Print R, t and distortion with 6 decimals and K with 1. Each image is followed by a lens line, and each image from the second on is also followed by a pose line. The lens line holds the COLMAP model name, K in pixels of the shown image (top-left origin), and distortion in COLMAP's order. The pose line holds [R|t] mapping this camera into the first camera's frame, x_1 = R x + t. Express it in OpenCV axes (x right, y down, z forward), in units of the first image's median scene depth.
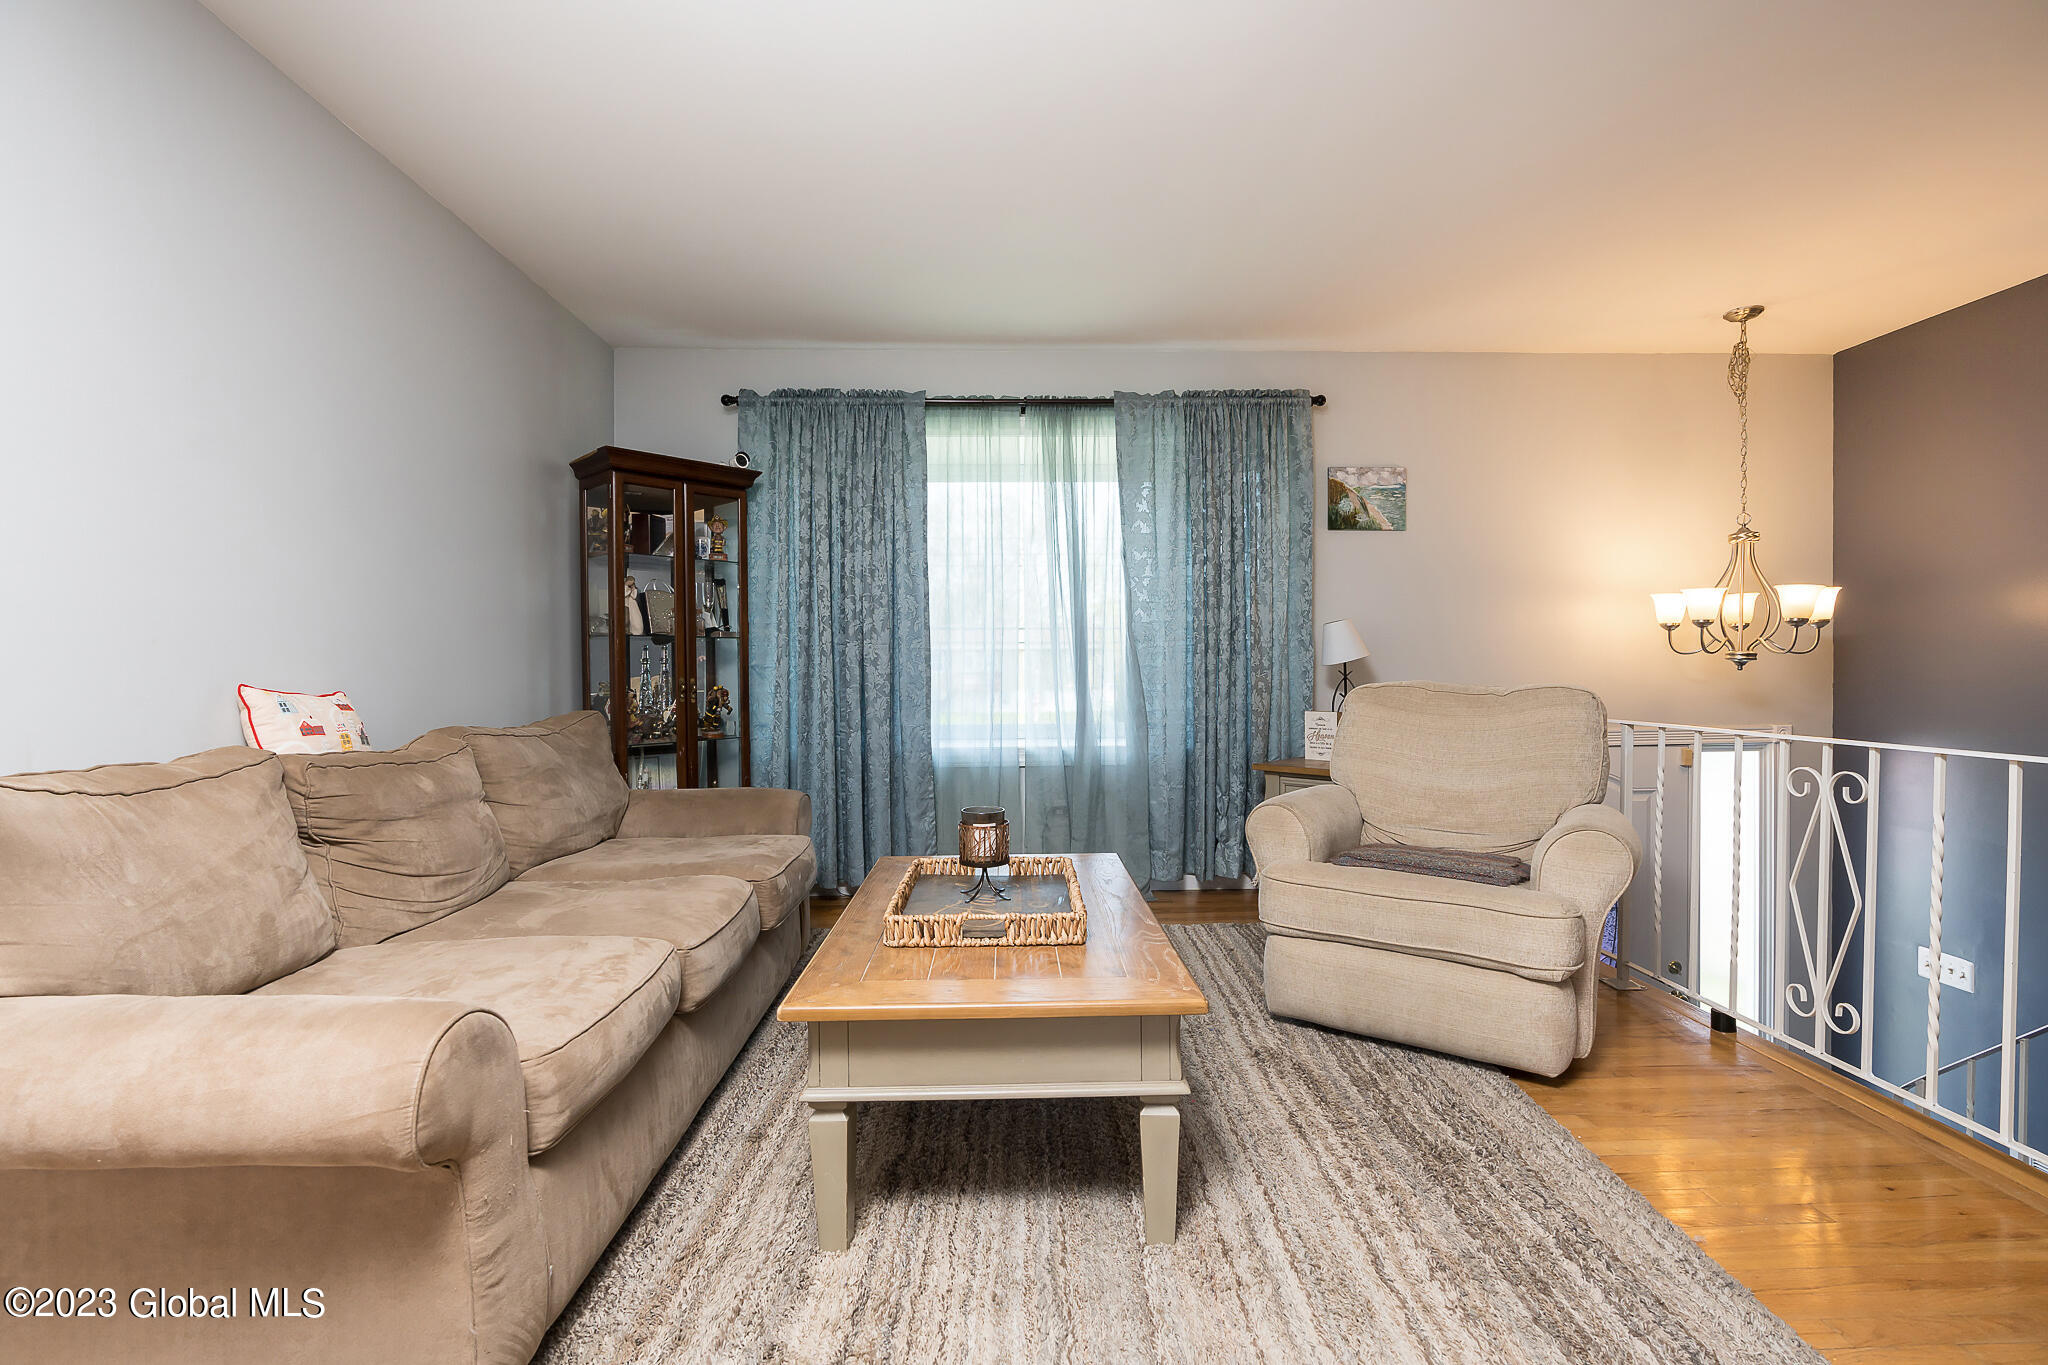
lens RADIAL K [[913.7, 0, 1021.3], [0, 913.7, 680.9], [0, 0, 1]] dist [-0.012057, 0.003600]
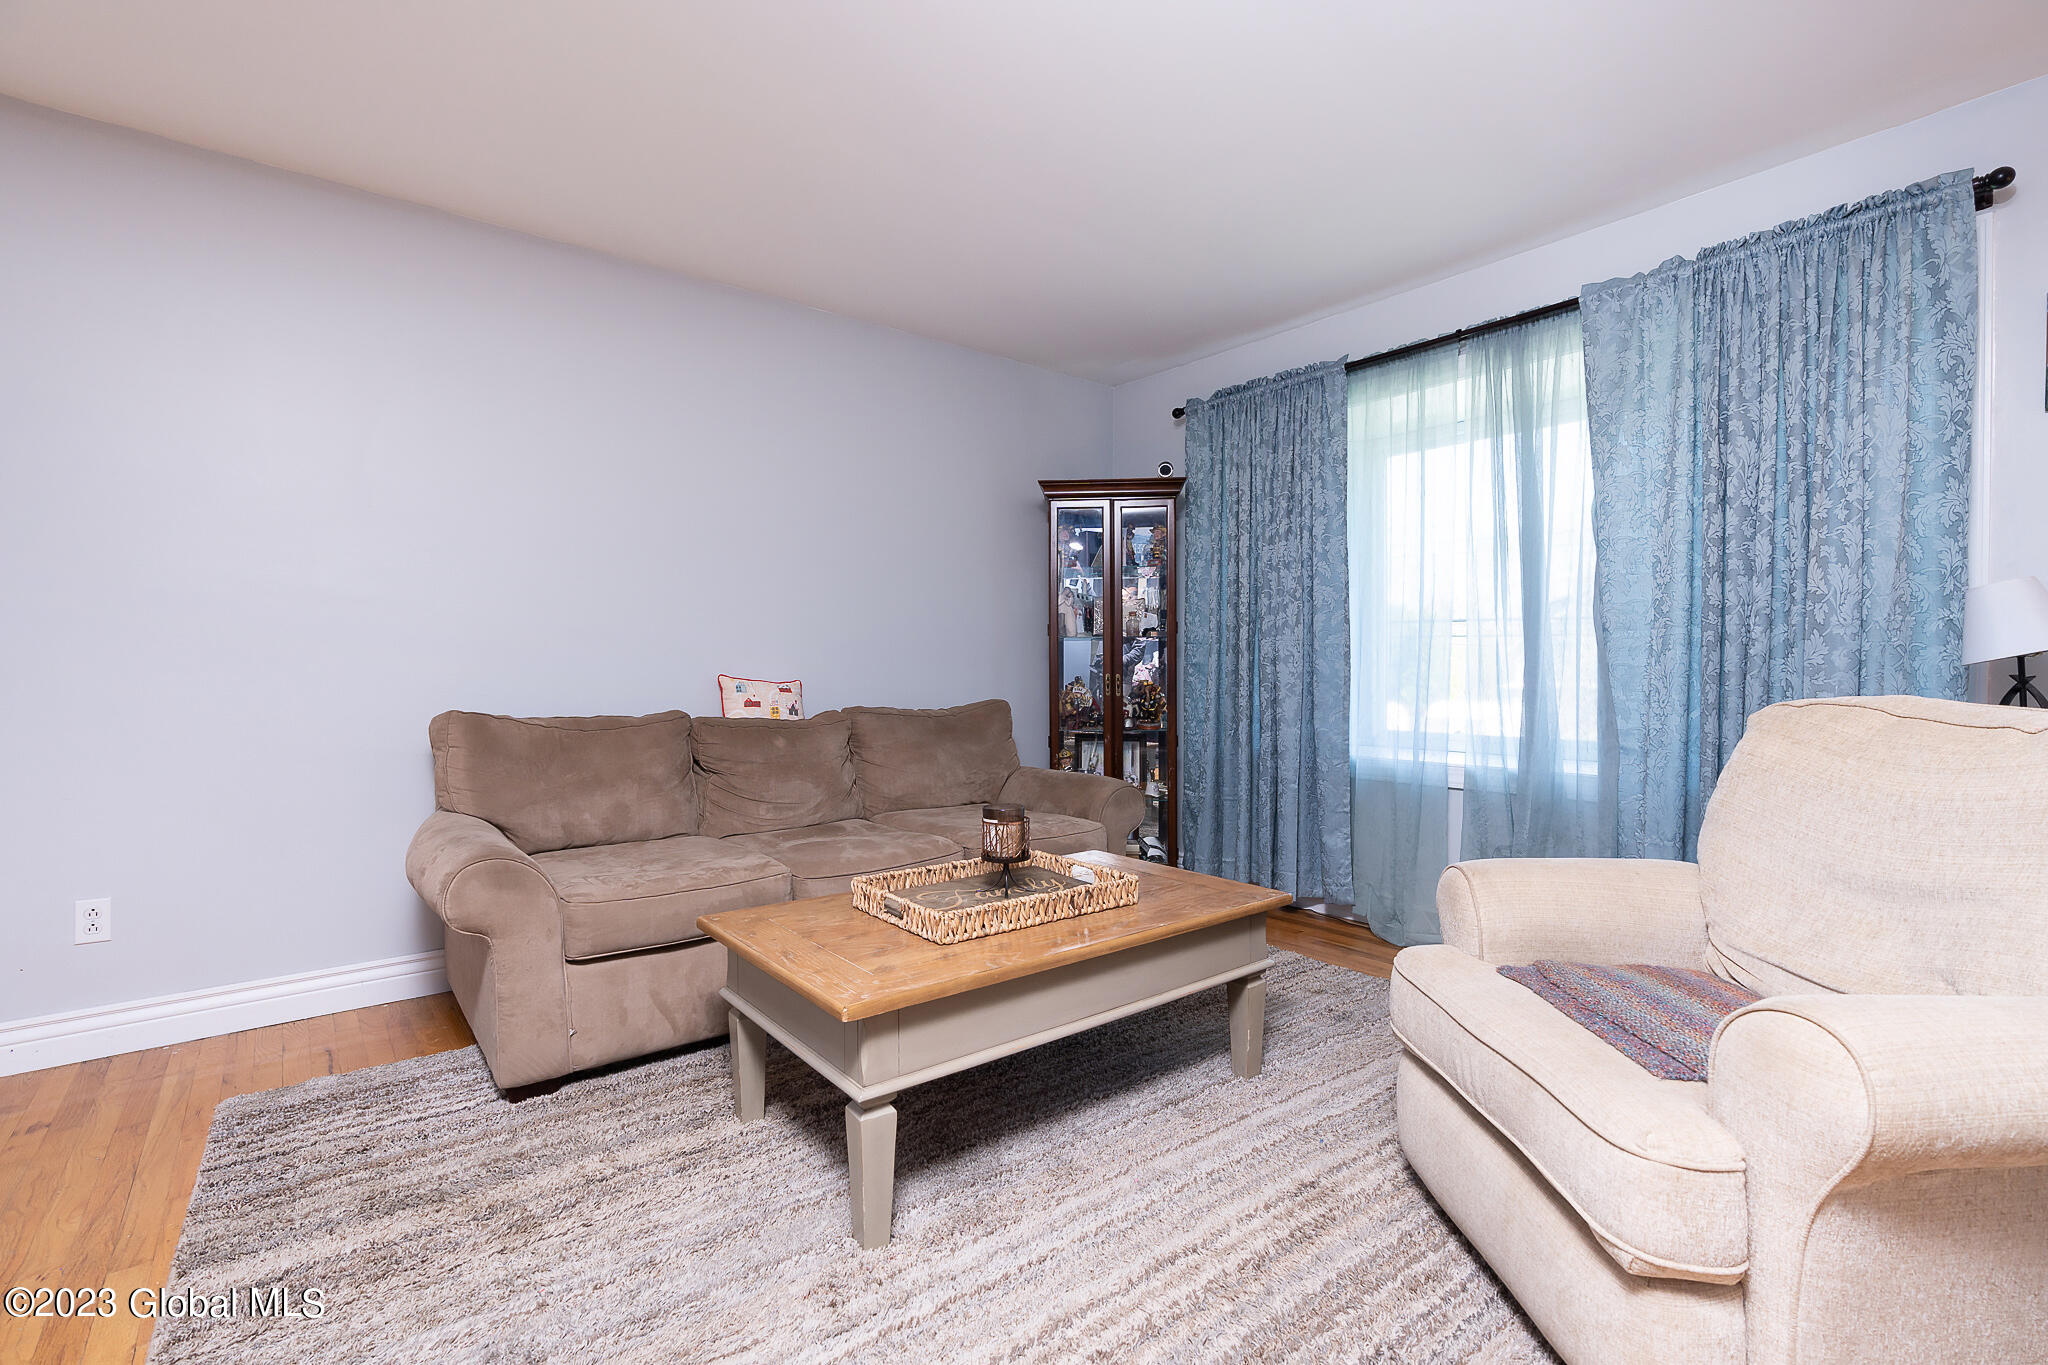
lens RADIAL K [[913.7, 0, 1027.2], [0, 913.7, 678.3], [0, 0, 1]] dist [-0.012057, 0.003600]
pose [[0.605374, 0.016634, -0.795767, 0.423692], [-0.012533, 0.999857, 0.011366, -0.008081], [0.795843, 0.003093, 0.605496, 0.215332]]
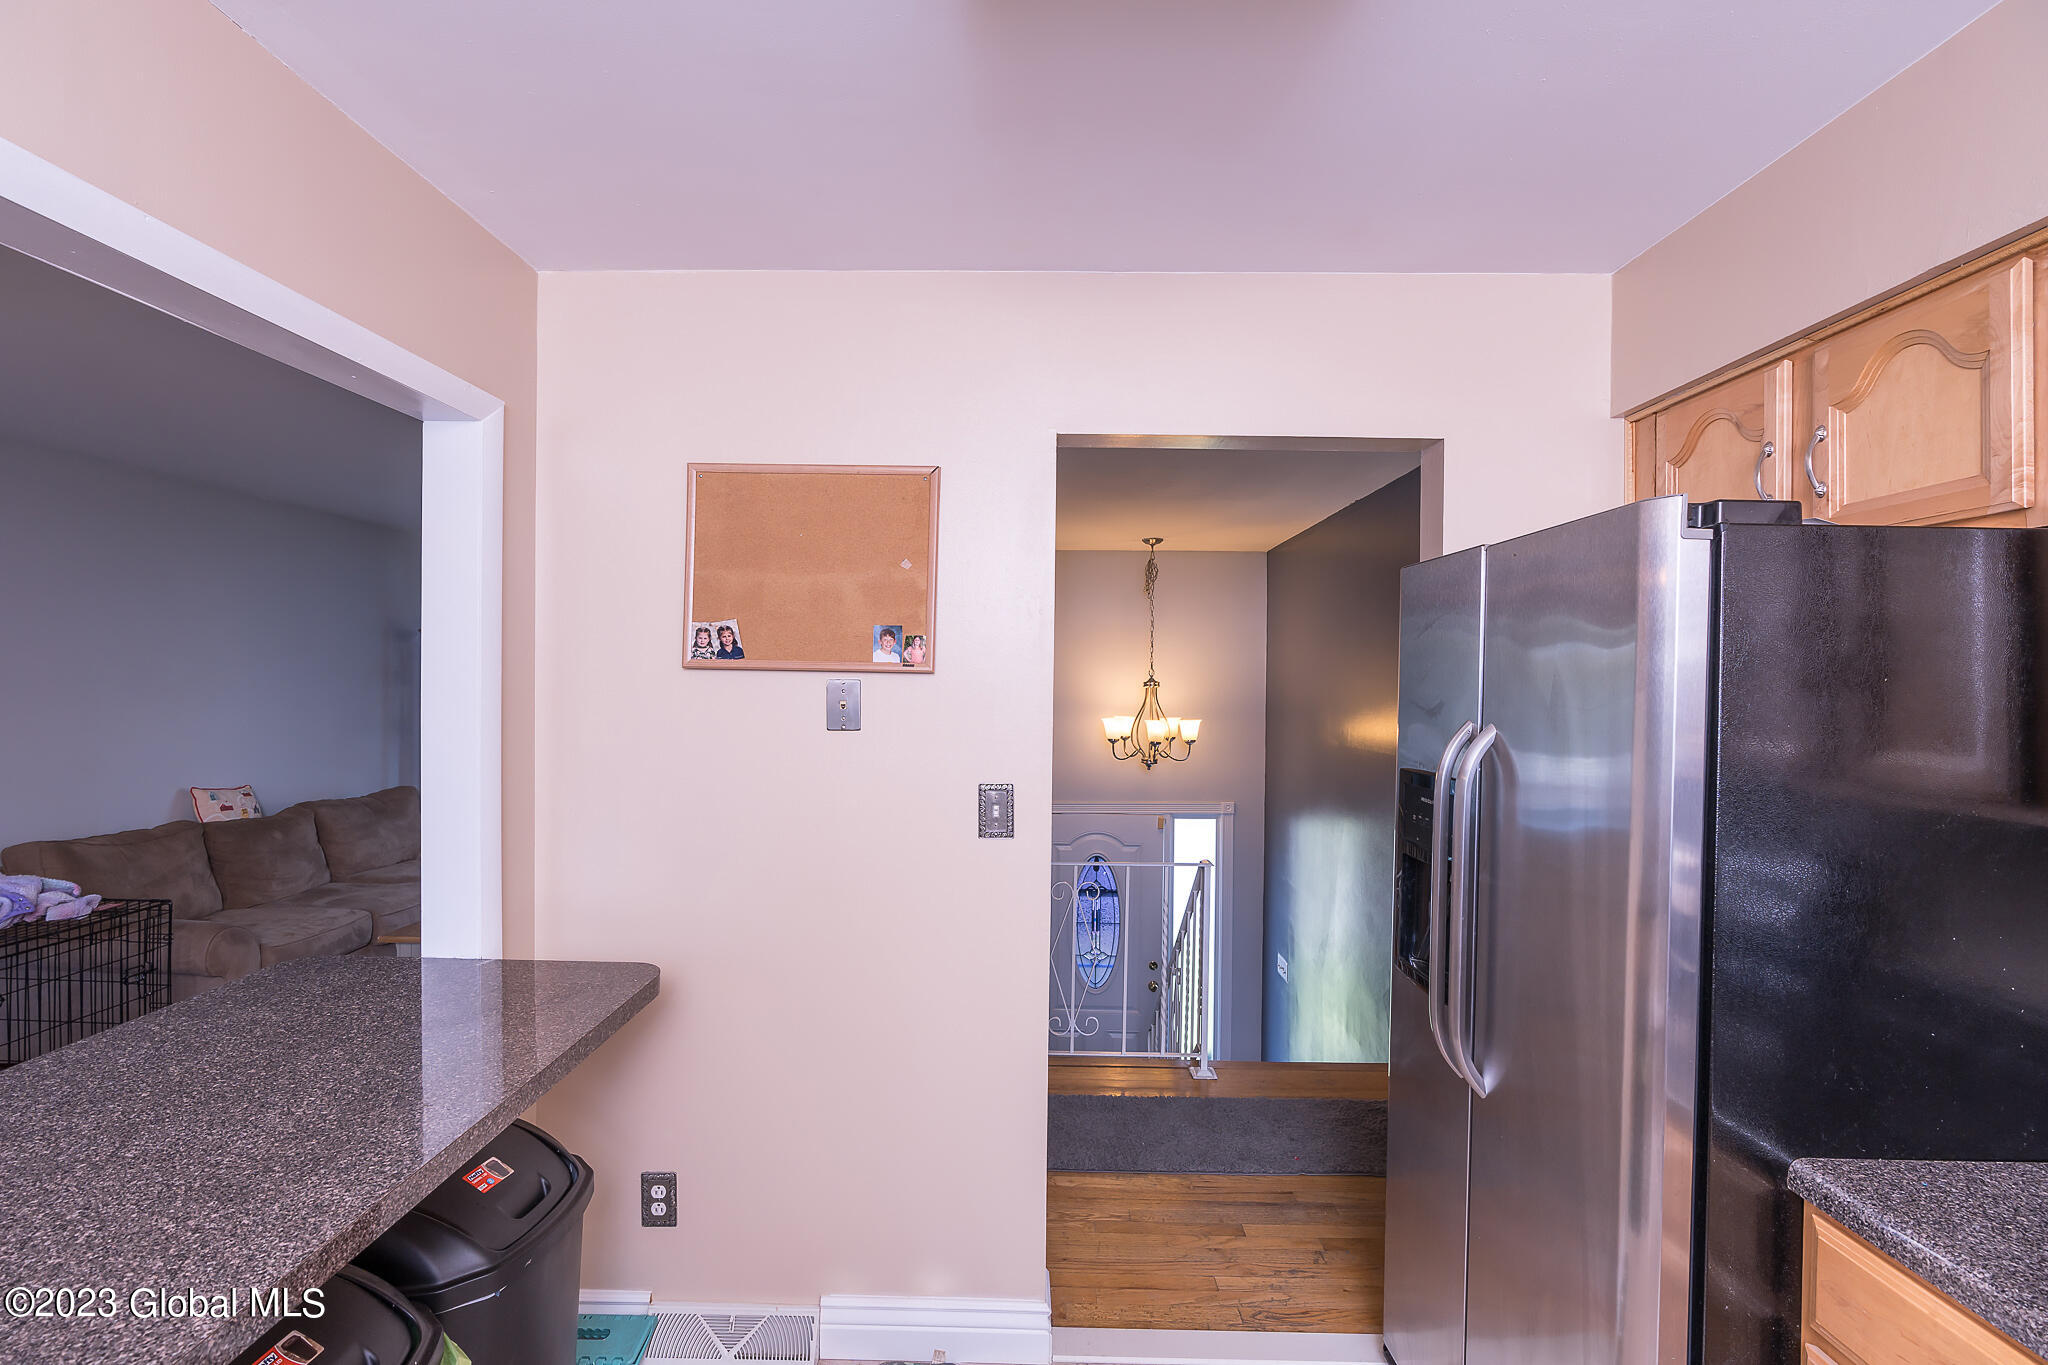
lens RADIAL K [[913.7, 0, 1012.9], [0, 913.7, 683.1], [0, 0, 1]] dist [-0.012057, 0.003600]
pose [[0.998468, 0.018781, -0.052056, 0.604898], [-0.019294, 0.999770, -0.009361, -0.132970], [0.051868, 0.010351, 0.998600, -0.533913]]
